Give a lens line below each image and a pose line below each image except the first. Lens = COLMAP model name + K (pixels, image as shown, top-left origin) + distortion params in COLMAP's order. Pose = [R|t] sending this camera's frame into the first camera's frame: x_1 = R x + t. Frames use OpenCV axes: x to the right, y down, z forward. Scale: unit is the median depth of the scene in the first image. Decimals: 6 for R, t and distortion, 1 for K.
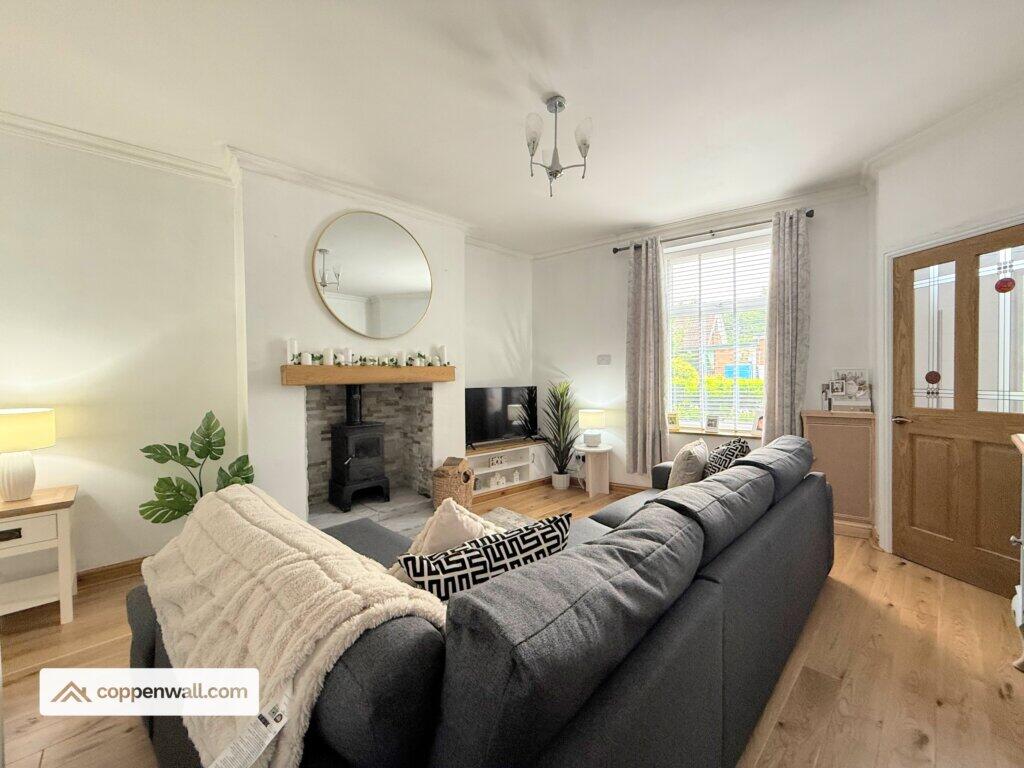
lens RADIAL K [[409.6, 0, 508.8], [0, 409.6, 384.5], [0, 0, 1]] dist [0.002136, 0.000357]
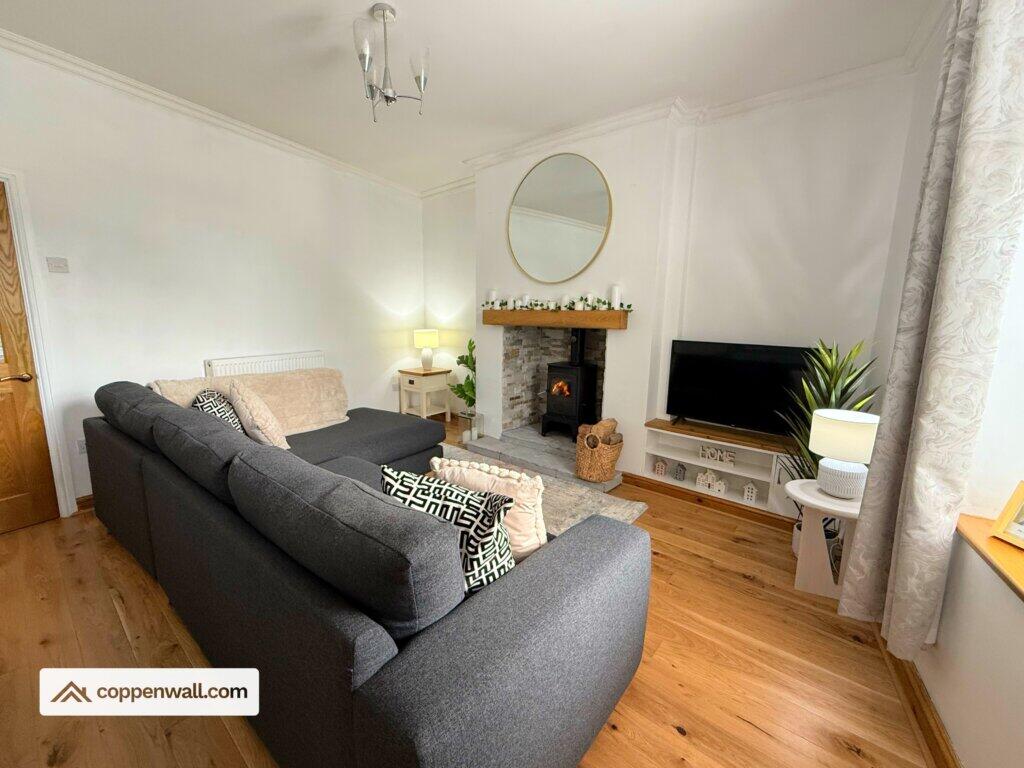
lens RADIAL K [[409.6, 0, 508.8], [0, 409.6, 384.5], [0, 0, 1]] dist [0.002136, 0.000357]
pose [[0.123664, 0.184981, -0.974930, 0.709317], [-0.040452, 0.982595, 0.181304, -0.042100], [0.991499, 0.017017, 0.128994, 0.732917]]
